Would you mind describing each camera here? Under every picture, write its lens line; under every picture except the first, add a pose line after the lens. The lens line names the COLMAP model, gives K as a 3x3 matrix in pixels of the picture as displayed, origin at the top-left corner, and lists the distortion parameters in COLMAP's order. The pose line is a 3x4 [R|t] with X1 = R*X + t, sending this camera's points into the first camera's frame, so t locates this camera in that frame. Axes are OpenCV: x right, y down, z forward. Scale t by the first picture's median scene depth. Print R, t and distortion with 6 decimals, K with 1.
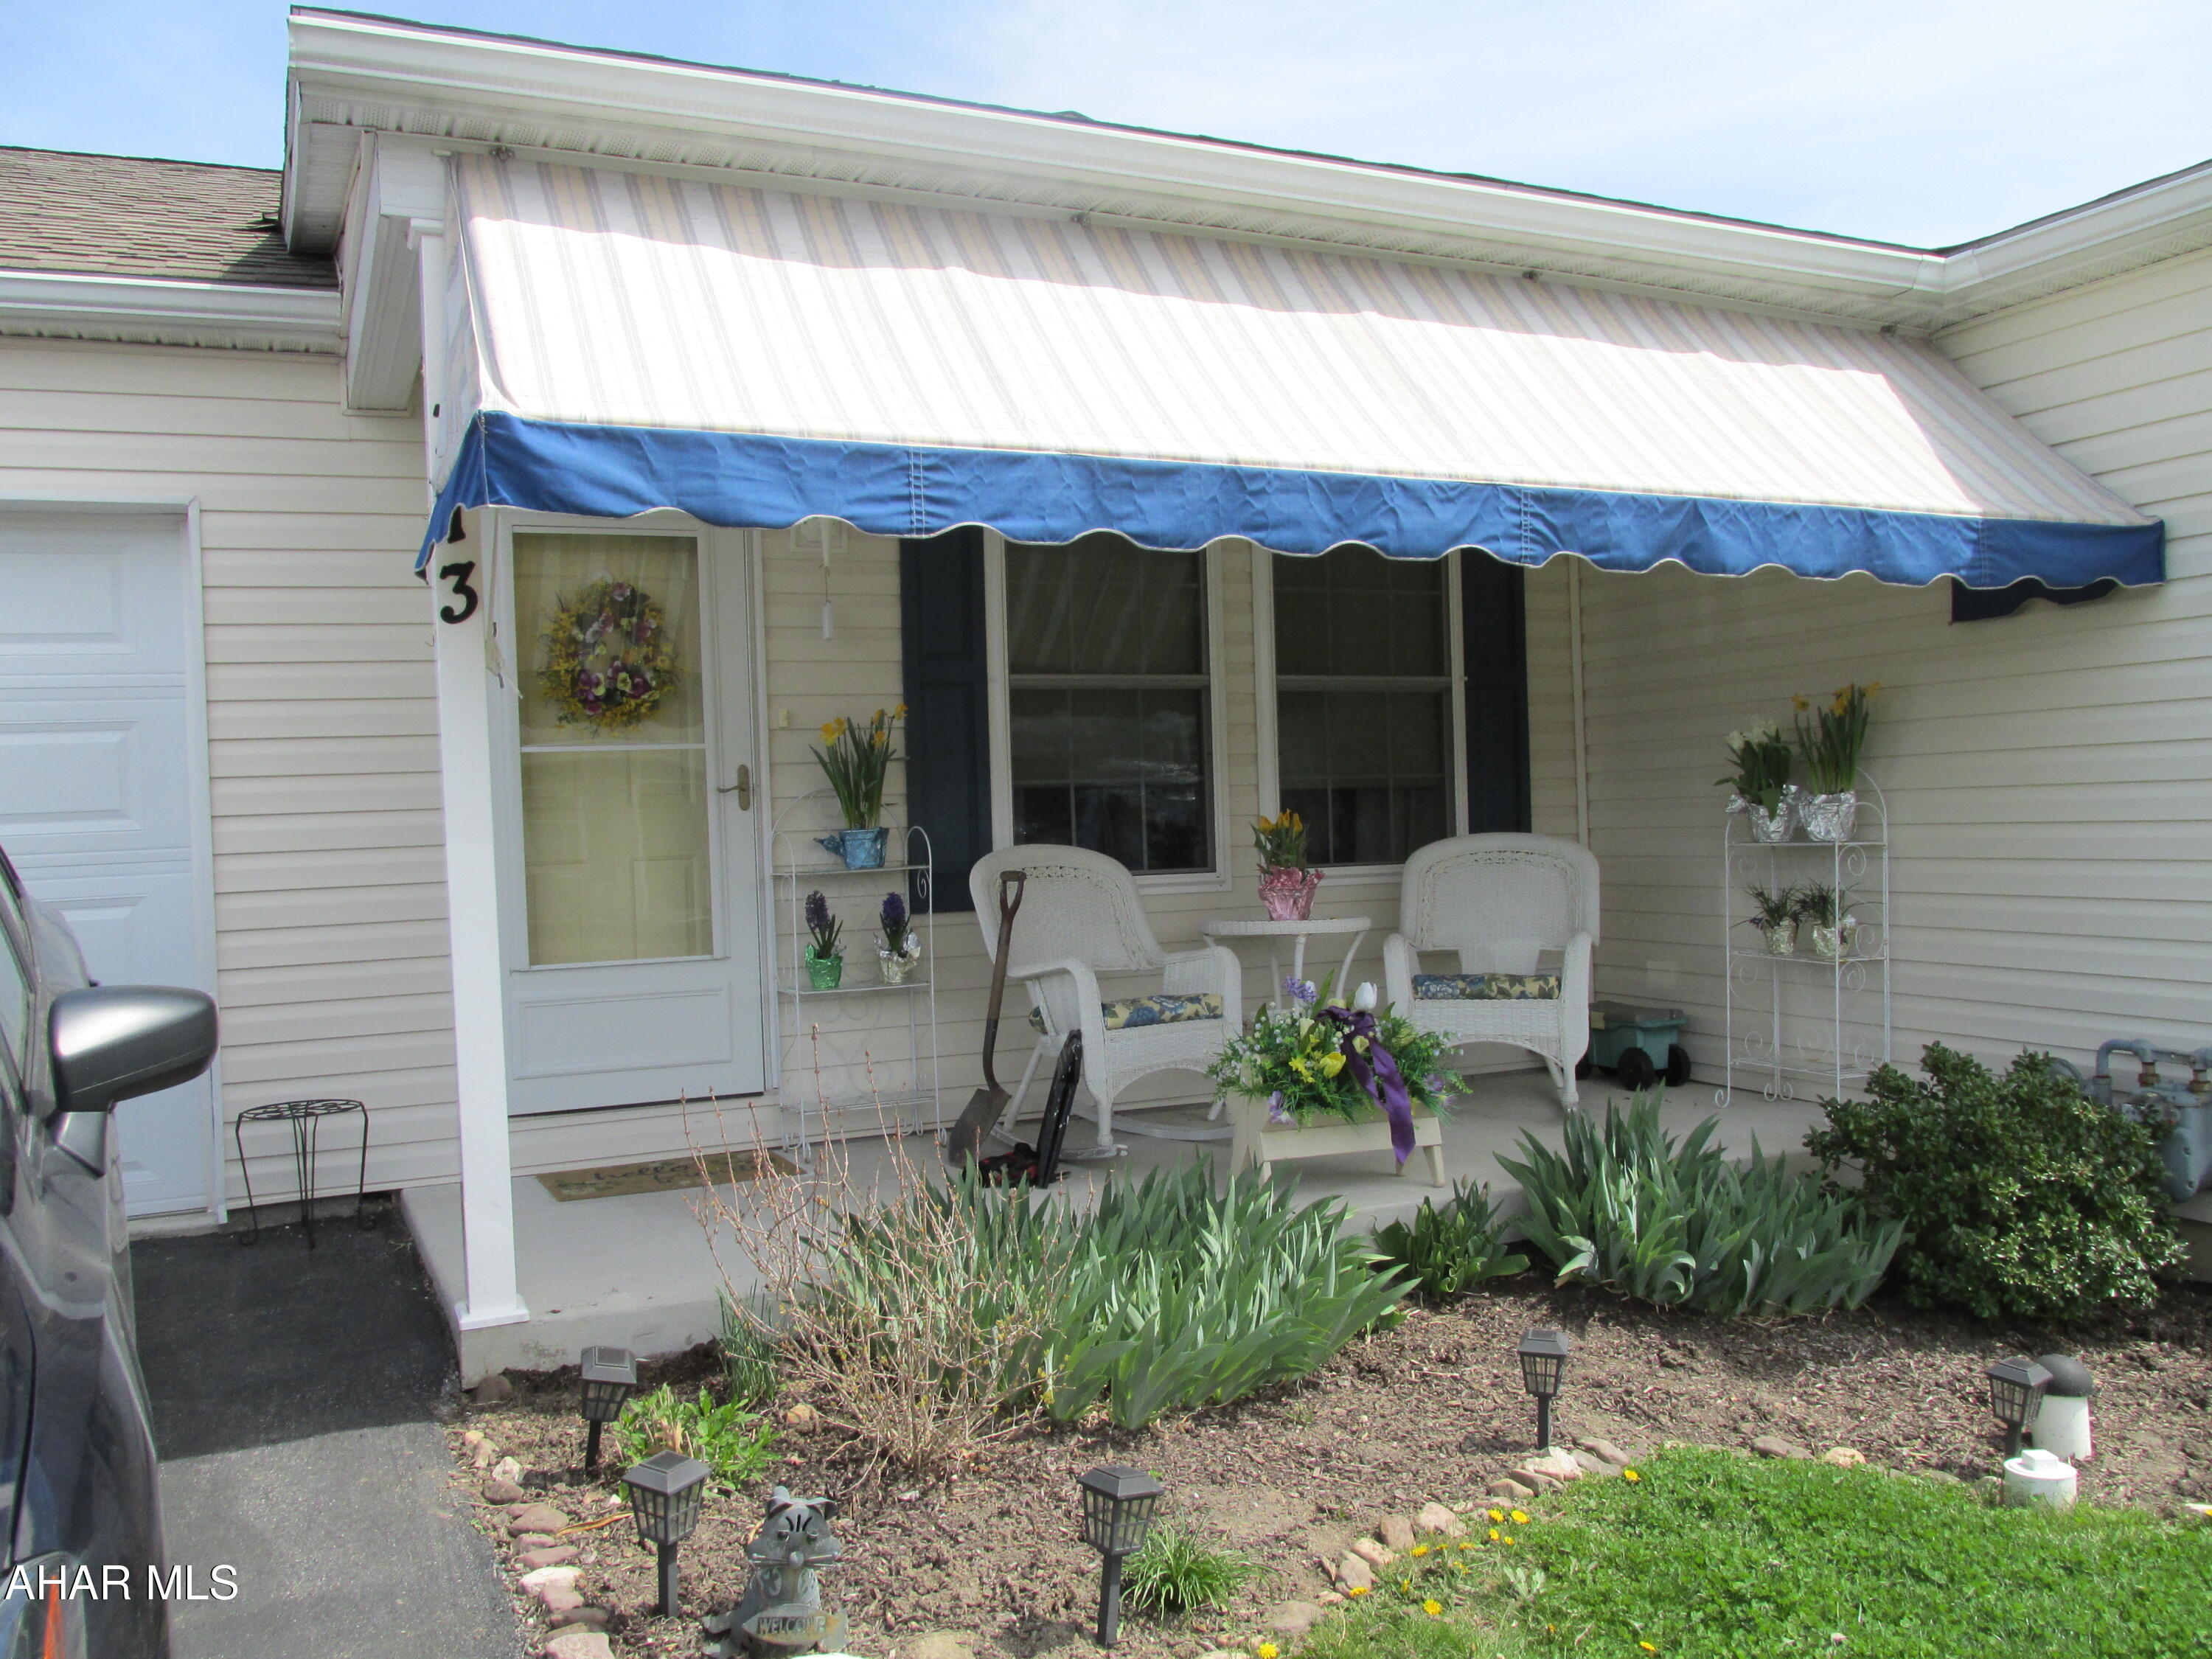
lens RADIAL K [[1815.4, 0, 1105.5], [0, 1815.4, 836.1], [0, 0, 1]] dist [-0.008842, -0.001892]
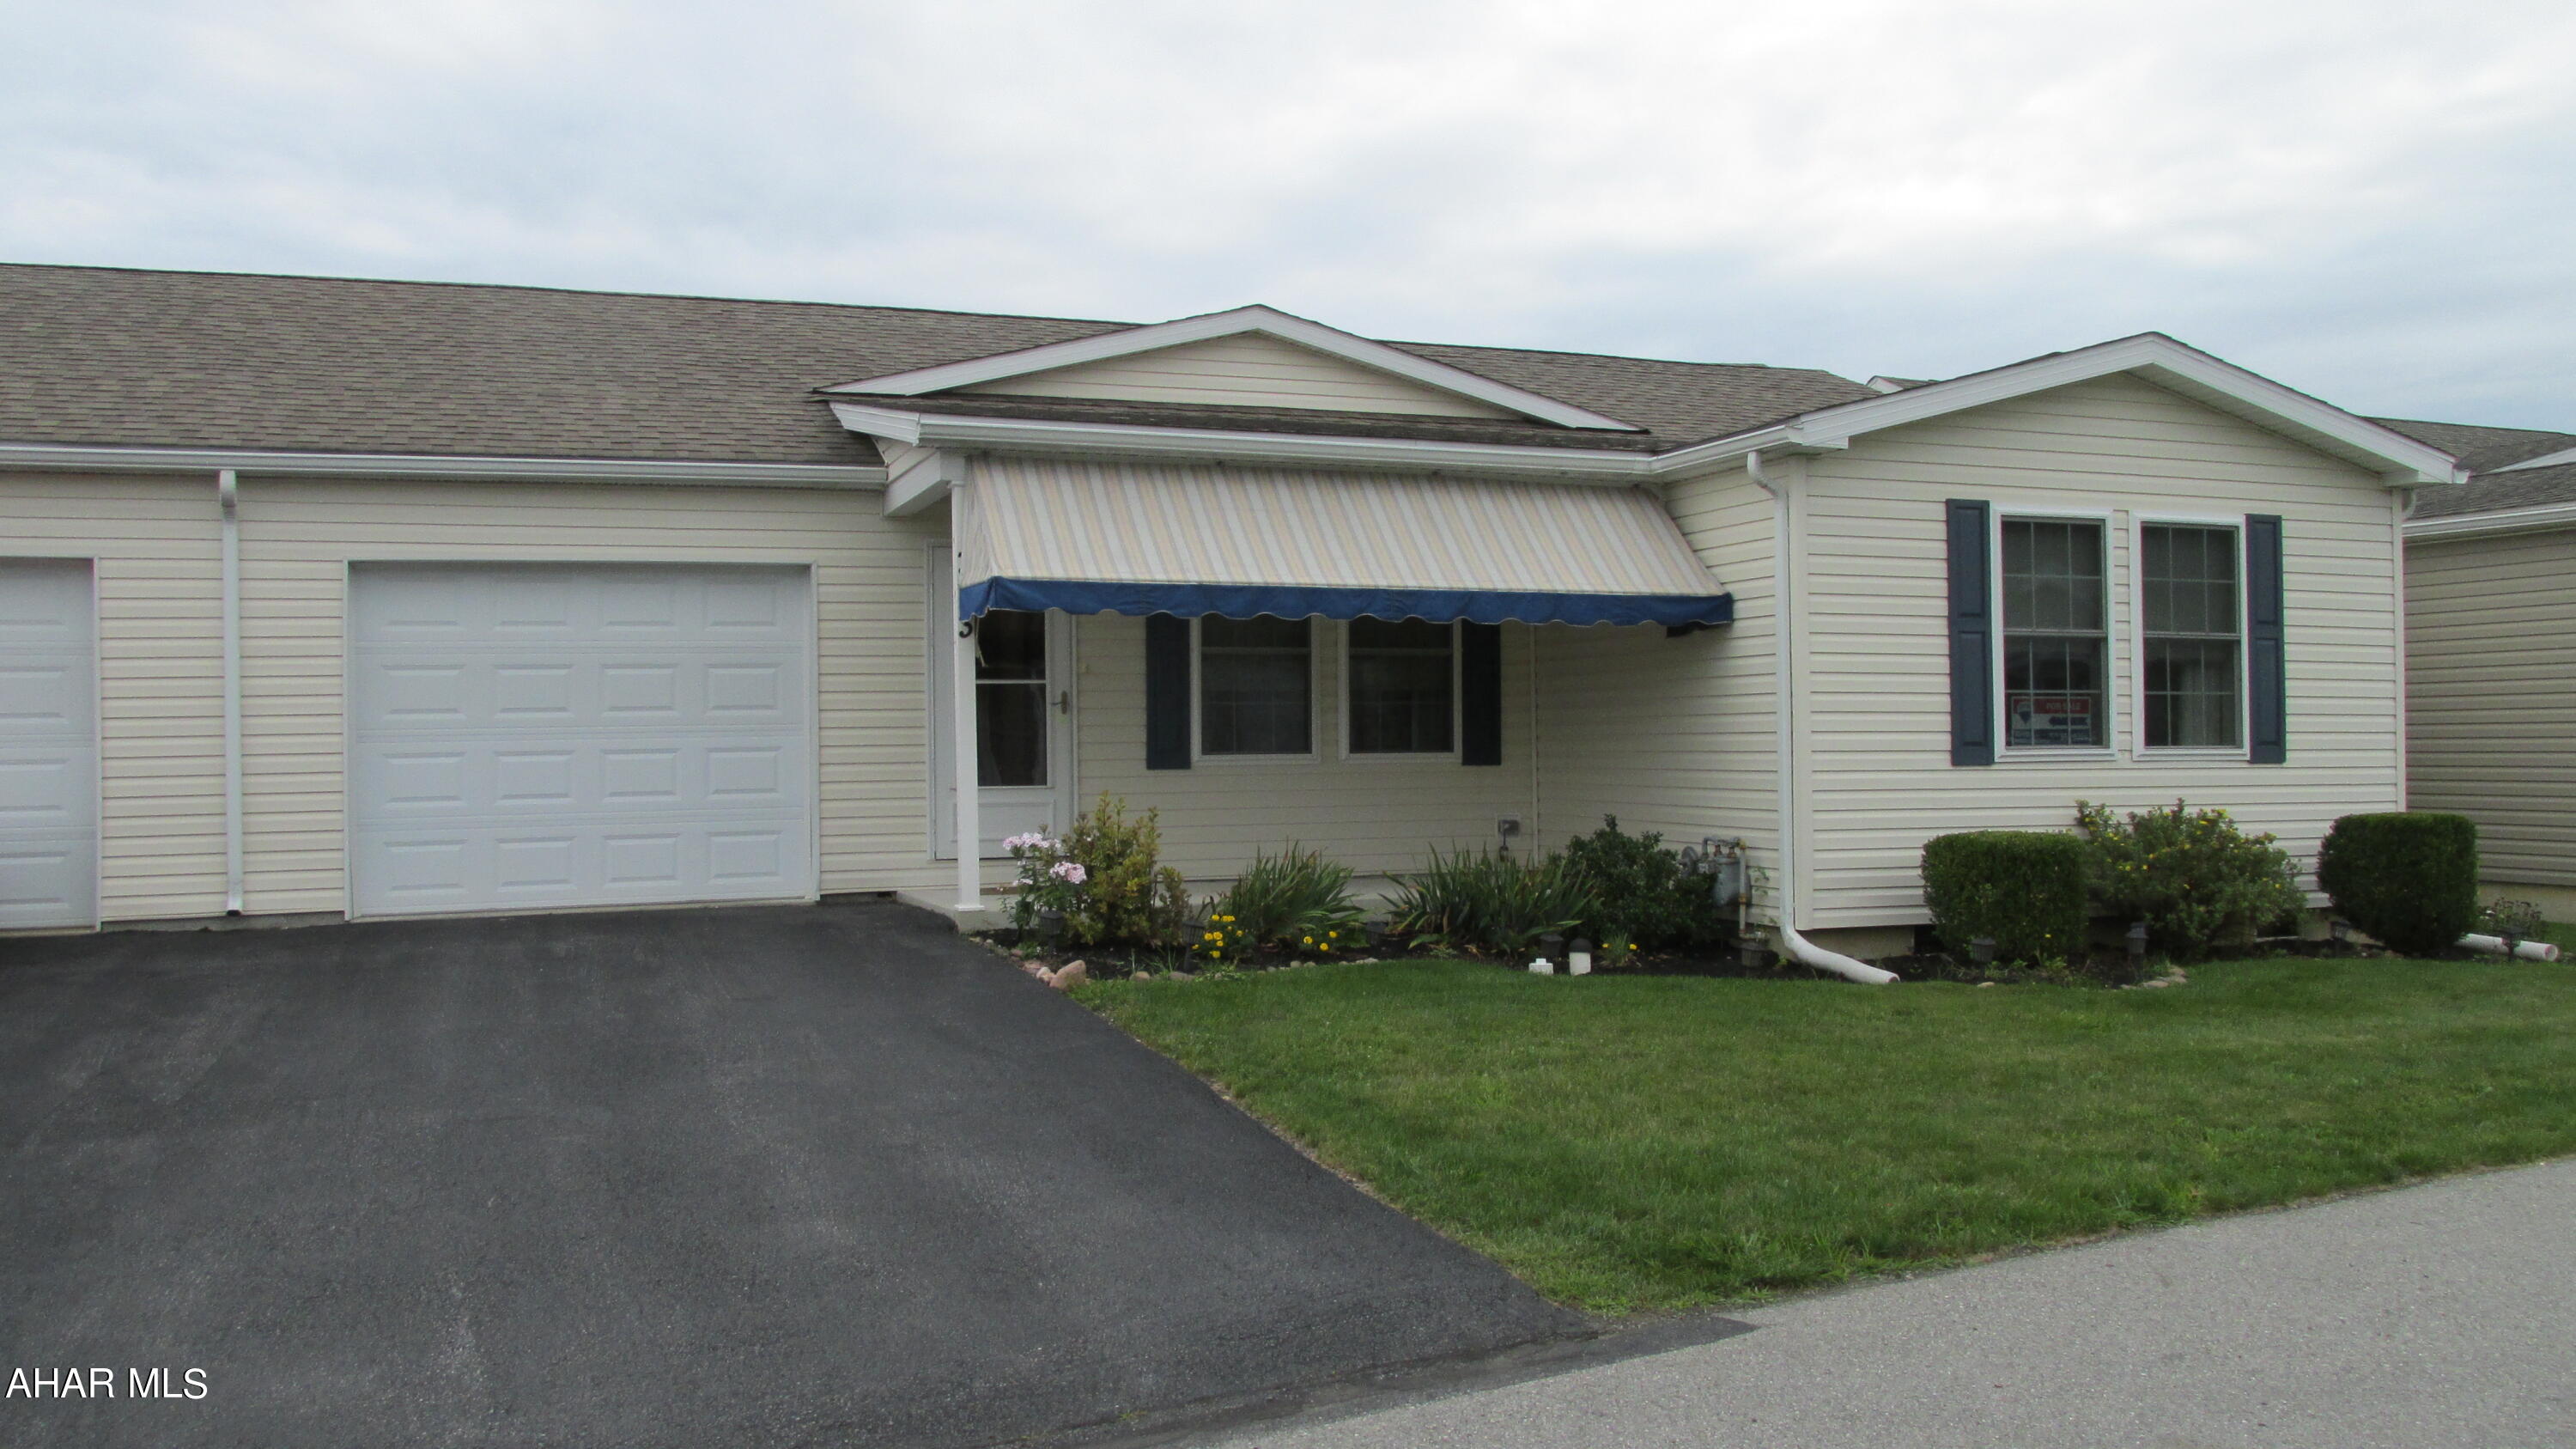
lens RADIAL K [[2174.3, 0, 1289.2], [0, 2174.3, 721.0], [0, 0, 1]] dist [-0.005221, -0.005540]
pose [[0.997836, 0.022872, -0.061650, 0.209351], [-0.024083, 0.999530, -0.018967, 0.034944], [0.061187, 0.020410, 0.997918, -1.460478]]
